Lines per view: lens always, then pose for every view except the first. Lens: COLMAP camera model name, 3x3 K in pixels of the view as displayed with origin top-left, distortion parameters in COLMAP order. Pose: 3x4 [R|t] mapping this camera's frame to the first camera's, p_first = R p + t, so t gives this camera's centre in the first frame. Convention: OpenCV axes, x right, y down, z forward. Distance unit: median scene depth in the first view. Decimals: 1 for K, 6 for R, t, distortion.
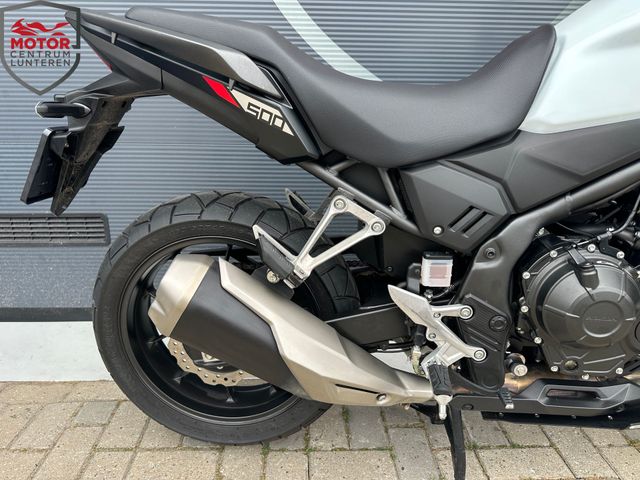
lens RADIAL K [[448.3, 0, 321.5], [0, 448.3, 239.7], [0, 0, 1]] dist [0.017359, -0.024438]
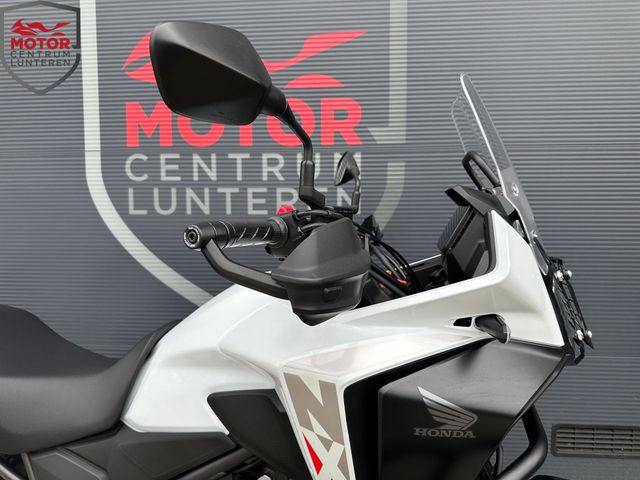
lens RADIAL K [[446.0, 0, 320.5], [0, 446.0, 236.2], [0, 0, 1]] dist [0.178330, -0.397238]
pose [[0.992641, -0.008194, -0.120818, 0.984996], [-0.019176, 0.974483, -0.223641, -0.422949], [0.119568, 0.224312, 0.967154, -0.137139]]
